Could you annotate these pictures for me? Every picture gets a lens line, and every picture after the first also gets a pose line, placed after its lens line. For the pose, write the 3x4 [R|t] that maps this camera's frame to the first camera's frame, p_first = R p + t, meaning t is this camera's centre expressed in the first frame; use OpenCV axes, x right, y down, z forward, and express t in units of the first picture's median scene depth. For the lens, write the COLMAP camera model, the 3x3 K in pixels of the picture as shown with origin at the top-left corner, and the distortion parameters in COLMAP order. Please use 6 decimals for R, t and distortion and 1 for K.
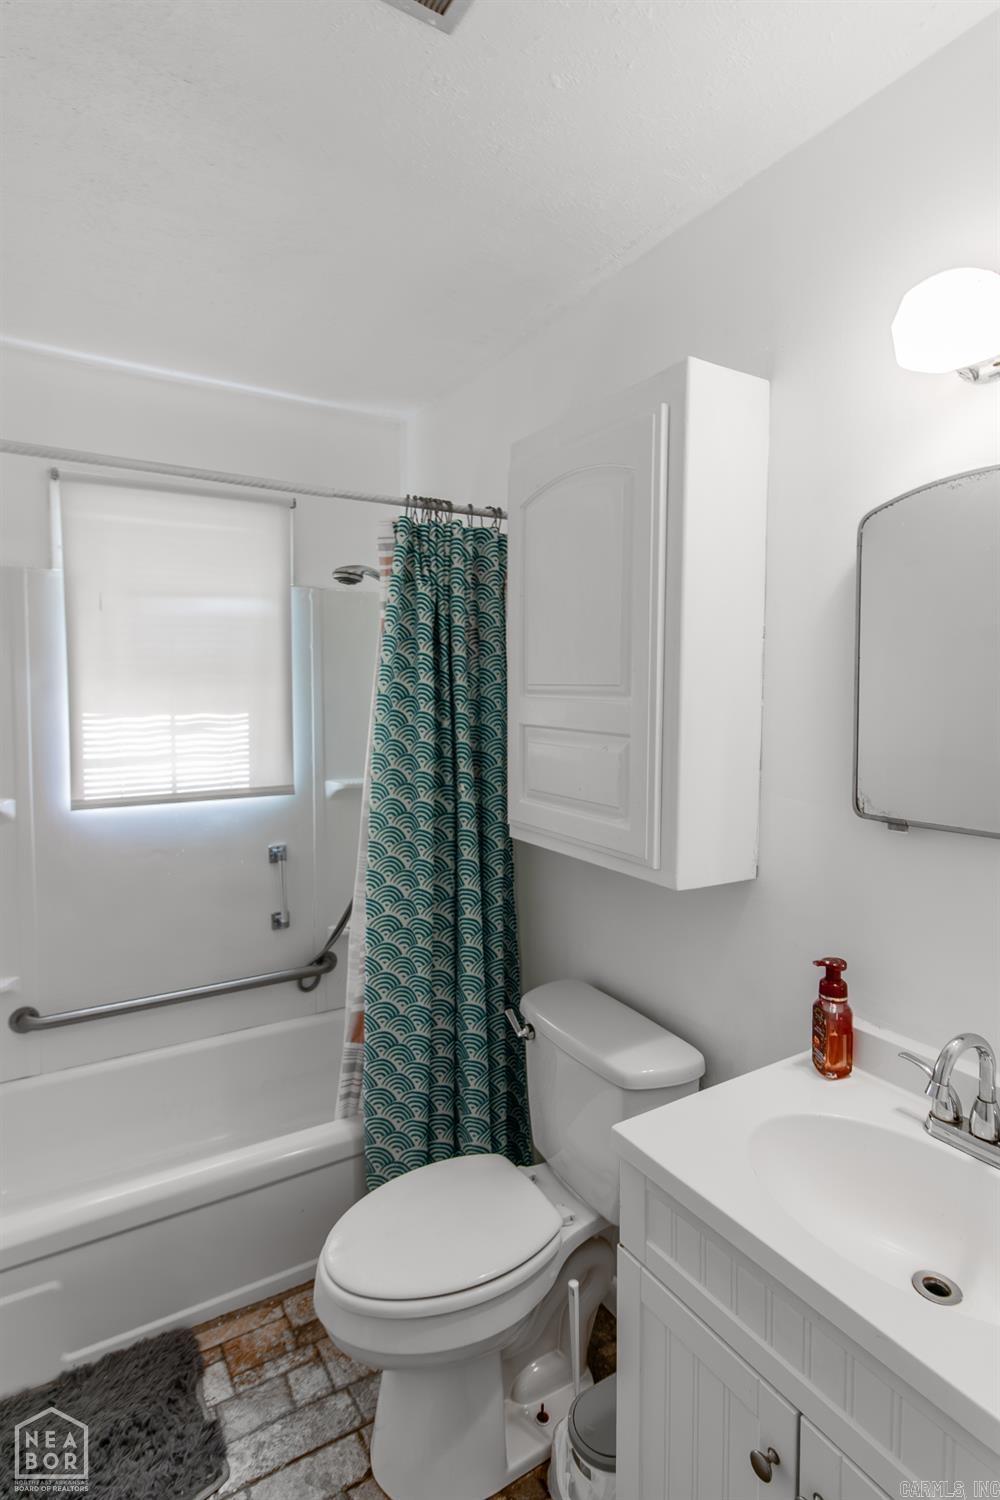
lens RADIAL K [[778.8, 0, 501.9], [0, 778.8, 745.4], [0, 0, 1]] dist [0.001221, -0.001350]
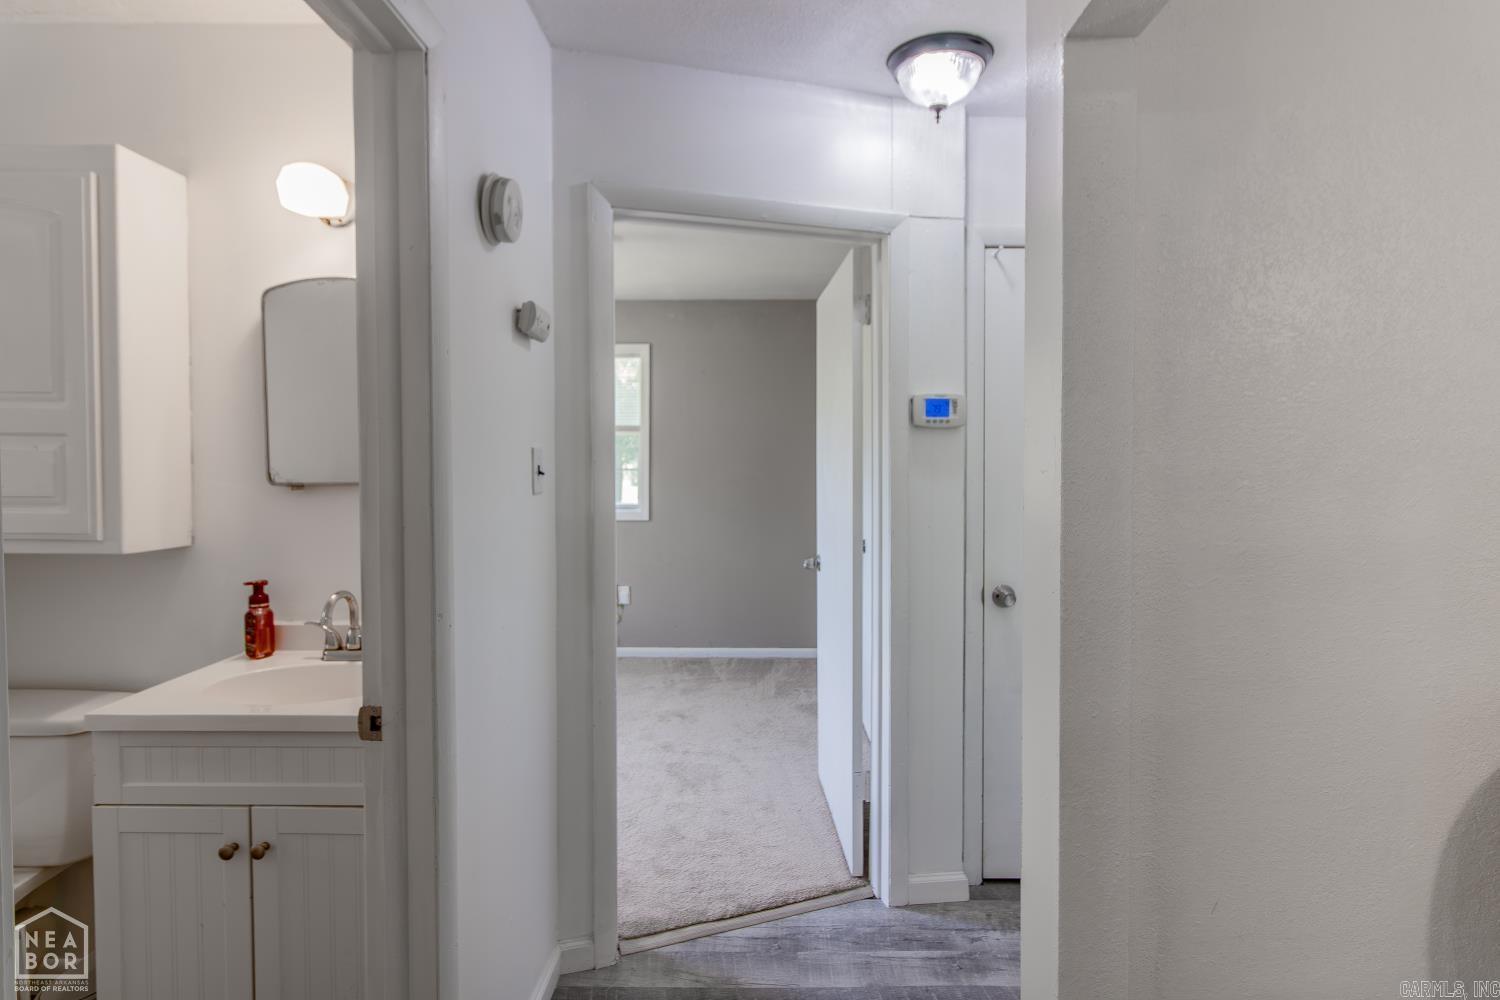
lens RADIAL K [[778.8, 0, 750.3], [0, 778.8, 491.2], [0, 0, 1]] dist [0.001221, -0.001350]
pose [[0.557980, -0.024619, 0.829489, -0.285711], [0.055116, 0.998452, -0.007441, 0.165144], [-0.828022, 0.049870, 0.558473, -0.631406]]
